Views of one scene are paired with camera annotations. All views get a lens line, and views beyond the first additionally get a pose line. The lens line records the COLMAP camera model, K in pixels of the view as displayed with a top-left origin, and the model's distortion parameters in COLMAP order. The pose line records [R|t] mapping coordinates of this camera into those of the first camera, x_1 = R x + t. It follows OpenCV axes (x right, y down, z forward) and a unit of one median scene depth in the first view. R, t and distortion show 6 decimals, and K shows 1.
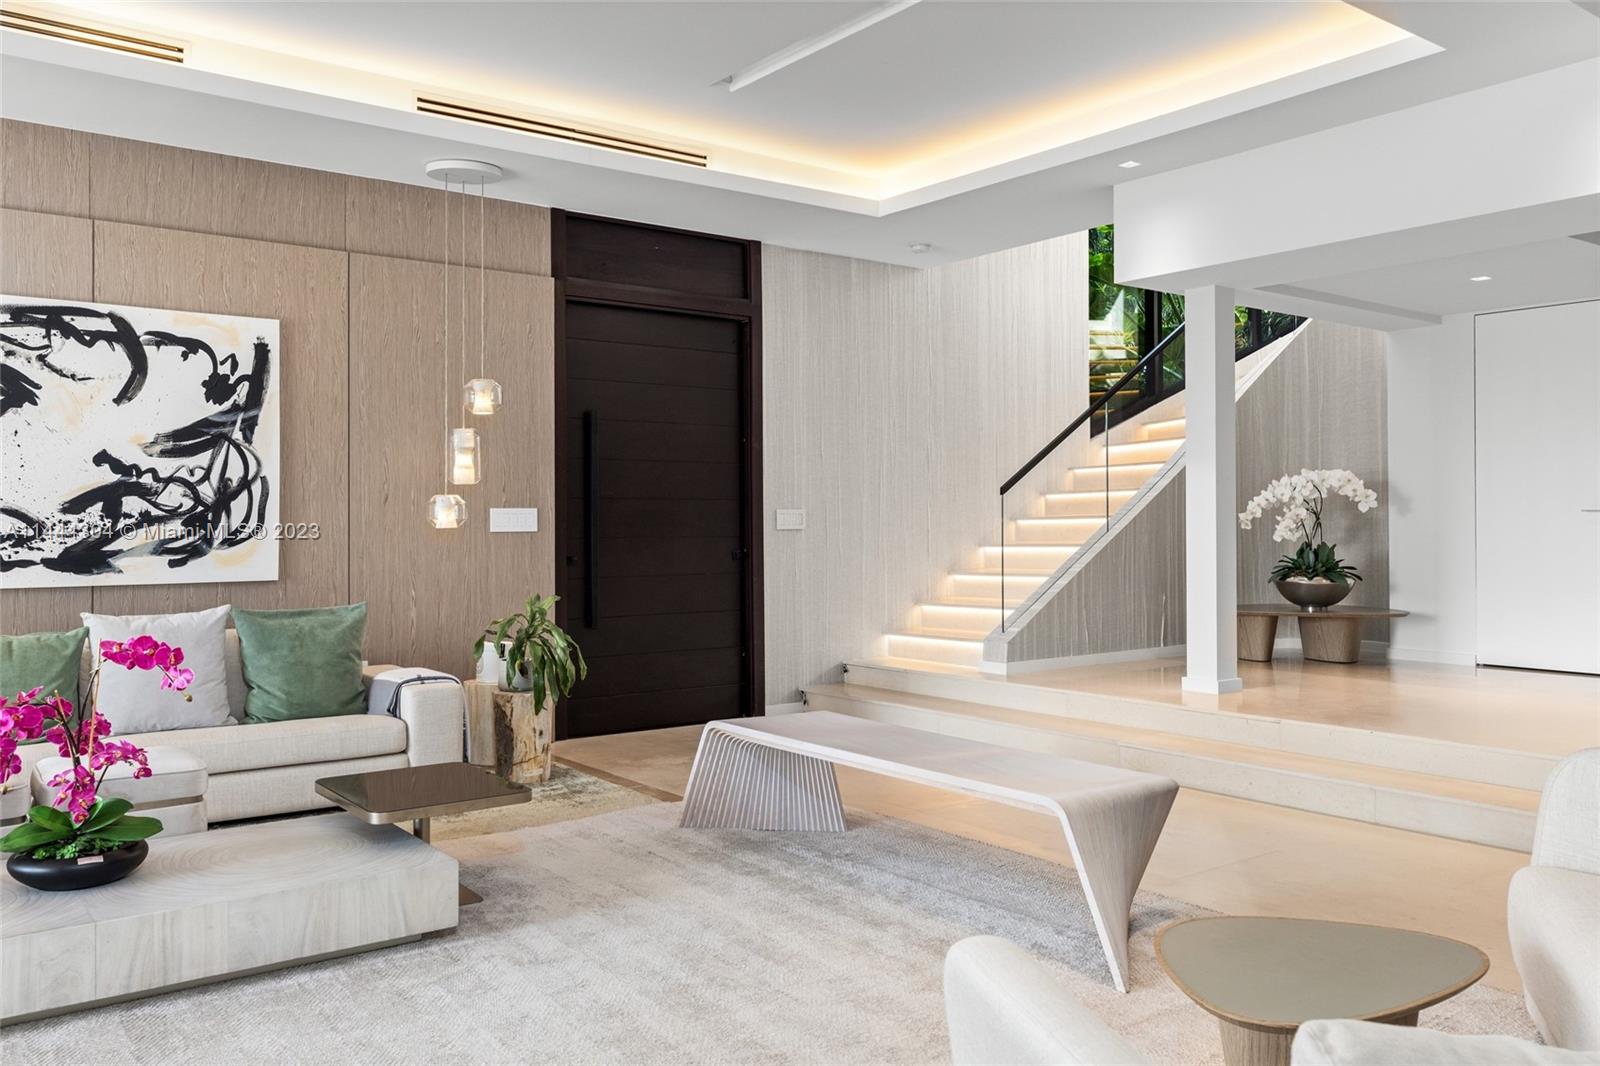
lens RADIAL K [[1262.2, 0, 798.1], [0, 1262.2, 512.3], [0, 0, 1]] dist [0.005153, 0.003206]
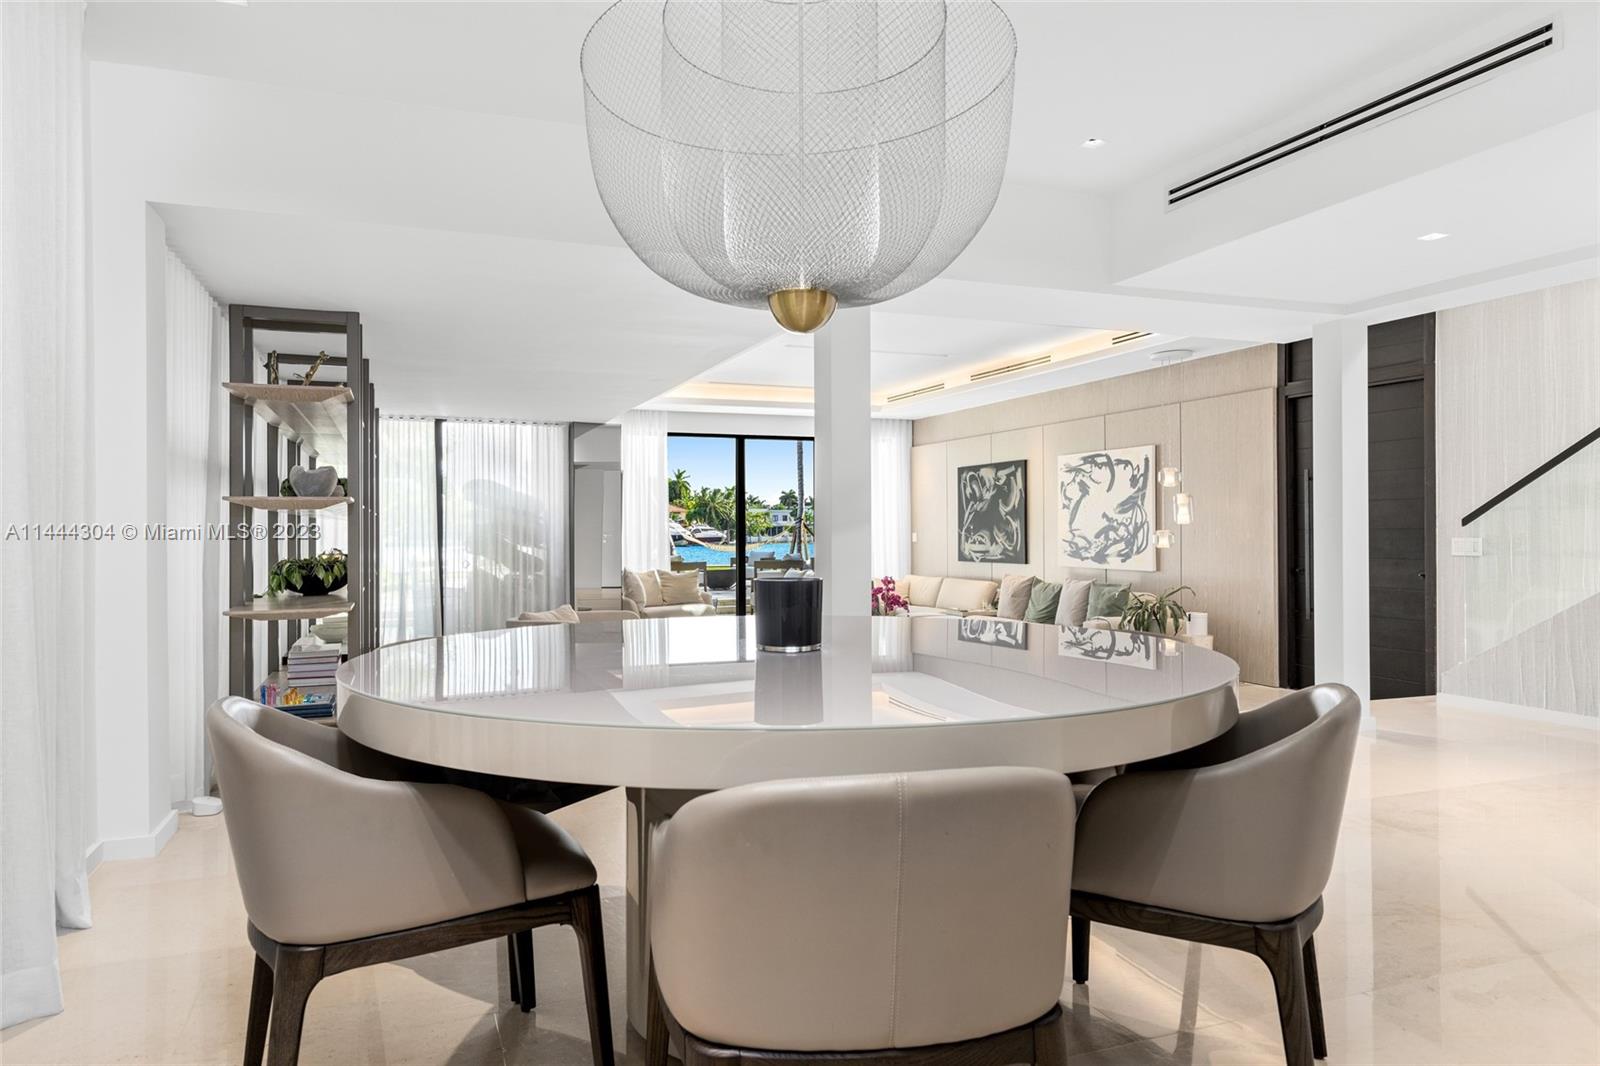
lens RADIAL K [[1034.5, 0, 800.0], [0, 1034.5, 533.0], [0, 0, 1]] dist [0.001060, 0.000101]
pose [[-0.282307, 0.007359, -0.959296, 1.444499], [0.011518, 0.999924, 0.004281, -0.023870], [0.959255, -0.009841, -0.282371, 0.973283]]
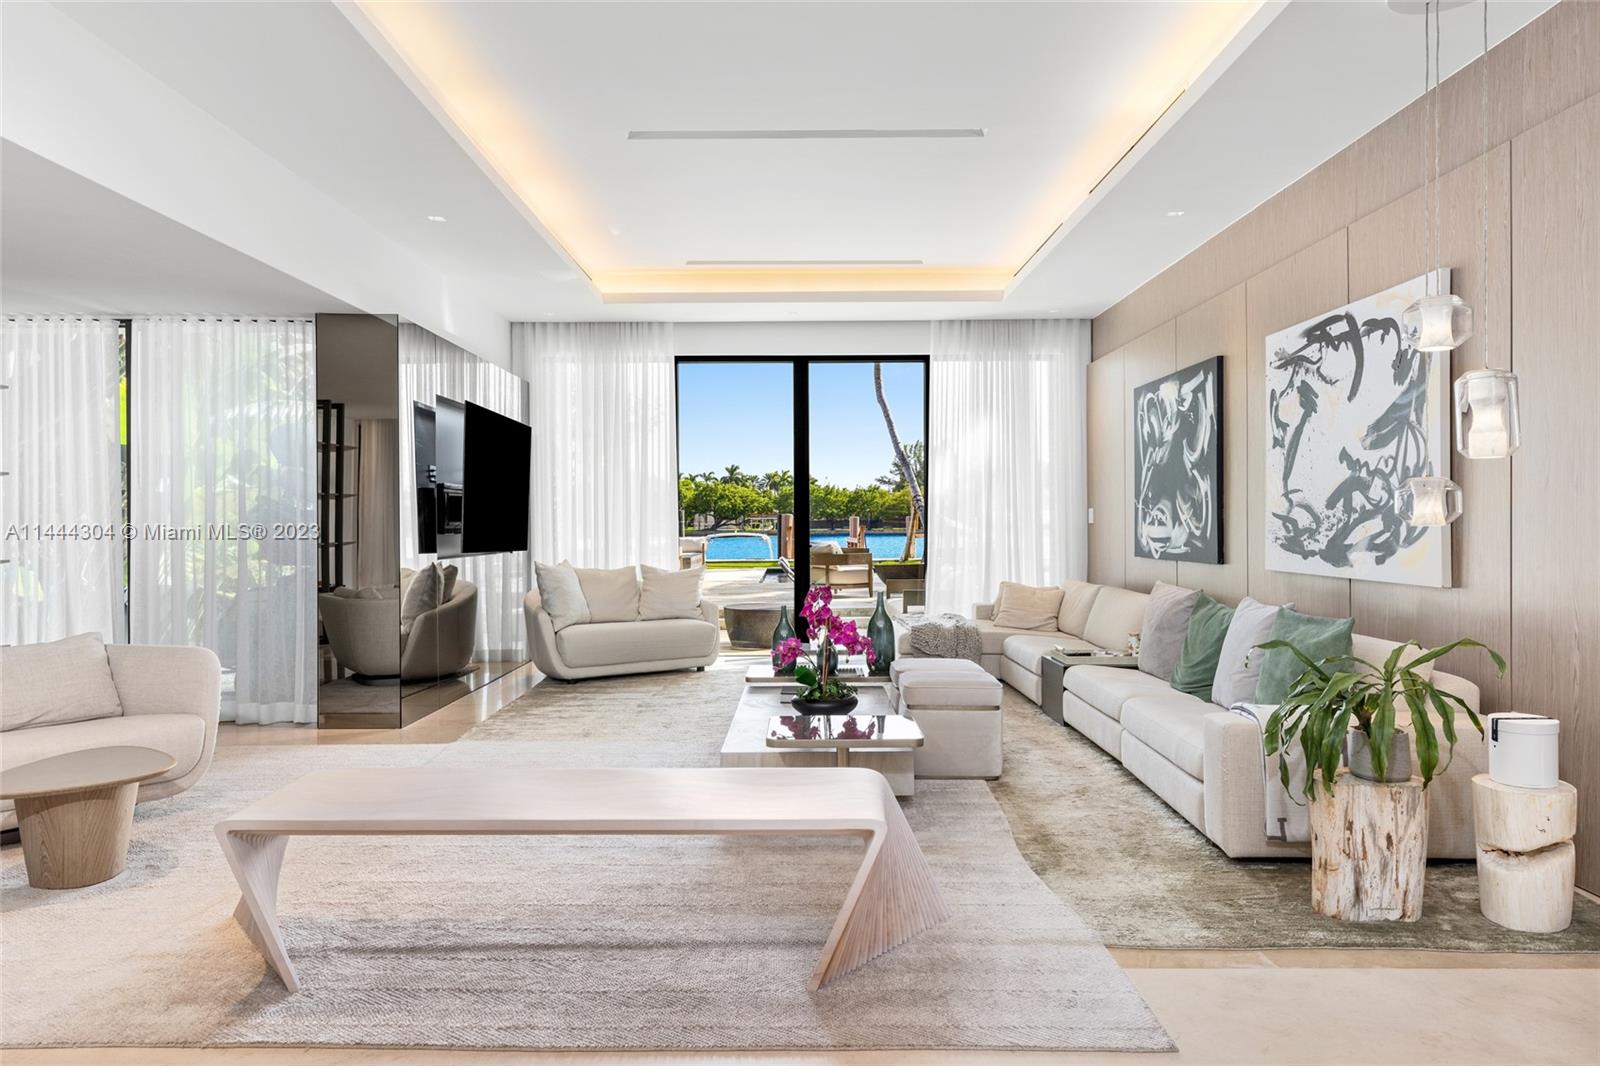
lens RADIAL K [[1082.8, 0, 800.0], [0, 1082.8, 533.0], [0, 0, 1]] dist [0.004833, 0.000819]
pose [[-0.608647, 0.014893, -0.793302, 0.418521], [0.012931, 0.999877, 0.008851, 0.007163], [0.793336, -0.004871, -0.608764, 1.155813]]
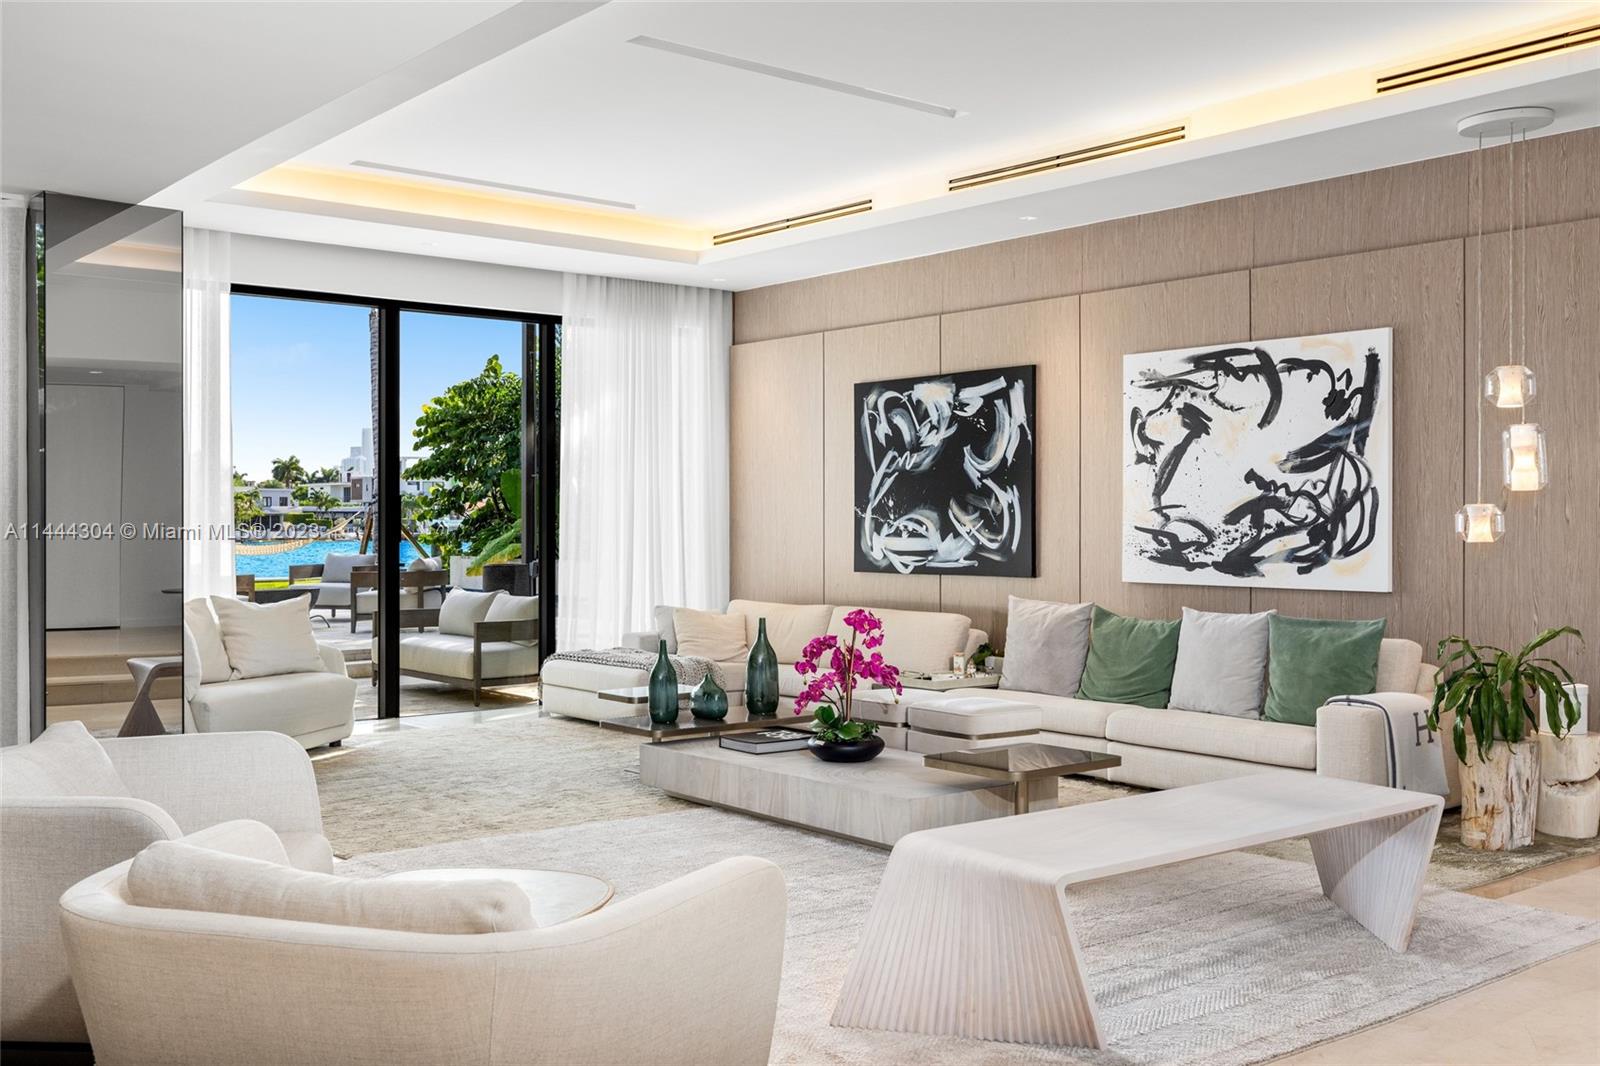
lens RADIAL K [[1536.3, 0, 800.0], [0, 1536.3, 533.0], [0, 0, 1]] dist [-0.002123, 0.010906]
pose [[0.031154, 0.010812, -0.999456, 0.811703], [0.006406, 0.999919, 0.011016, -0.008981], [0.999494, -0.006746, 0.031082, 0.531480]]
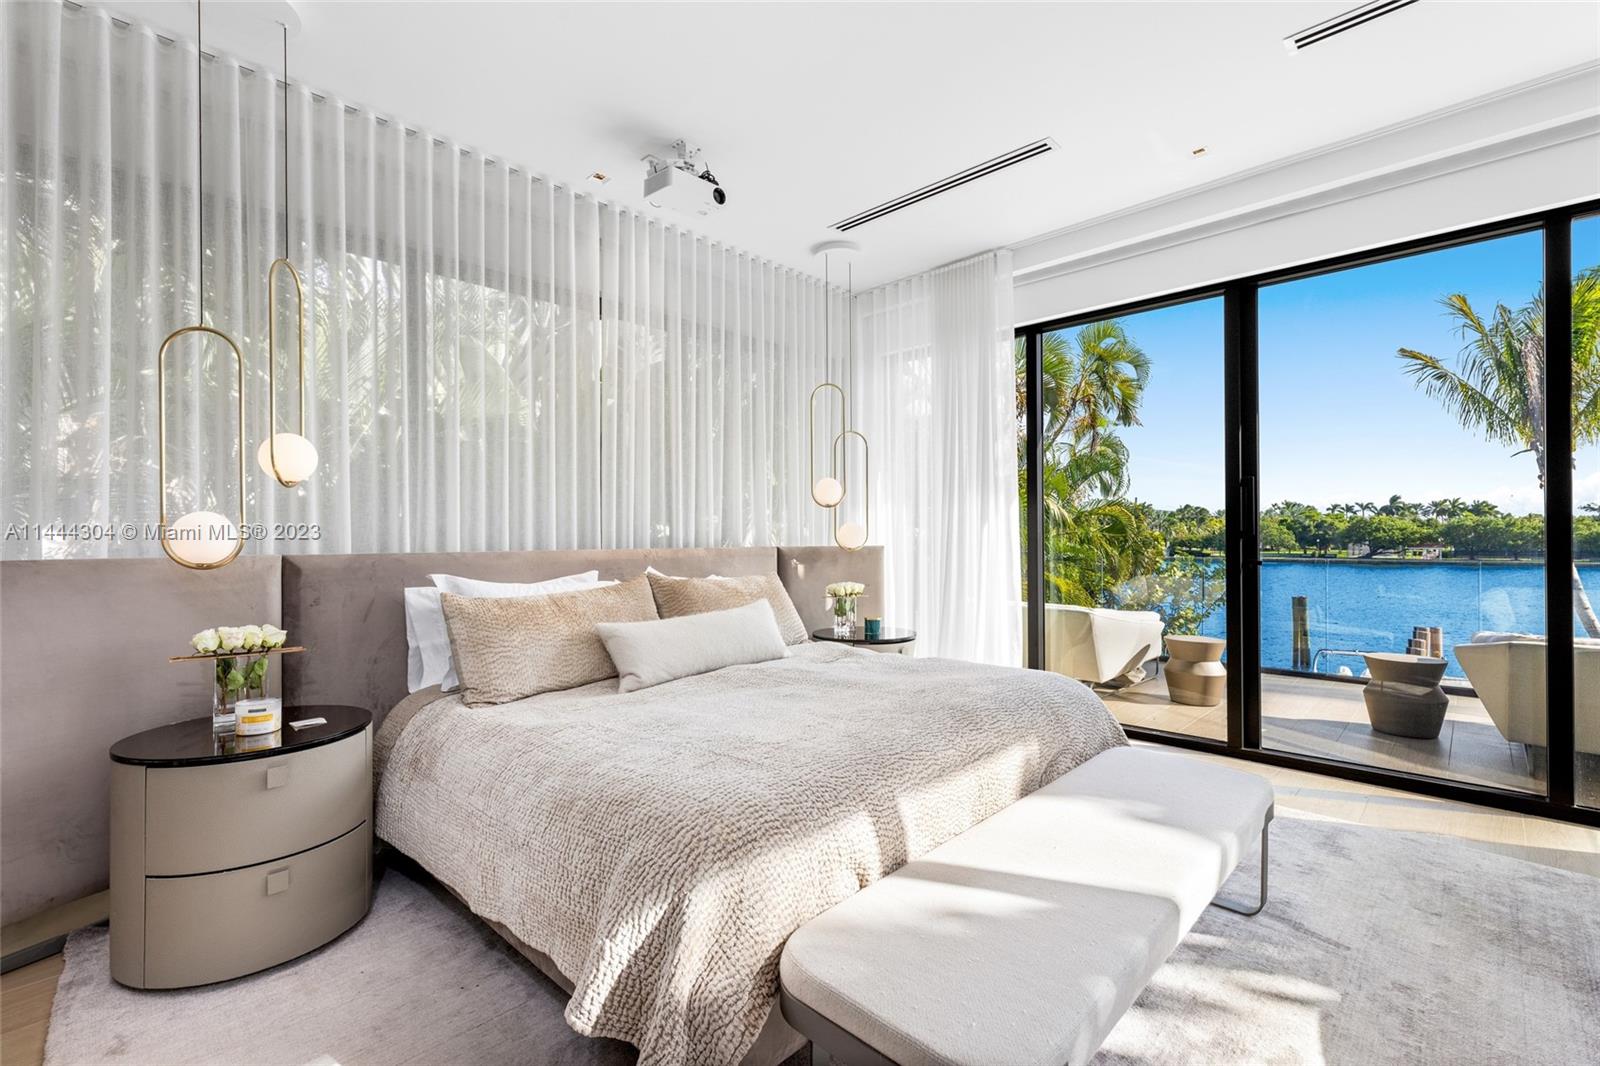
lens RADIAL K [[730.4, 0, 800.0], [0, 730.4, 533.0], [0, 0, 1]] dist [0.000132, 0.000001]
pose [[-0.989622, 0.003609, -0.143648, -0.476046], [0.007379, 0.999642, -0.025723, -0.027562], [0.143503, -0.026516, -0.989295, 0.676226]]
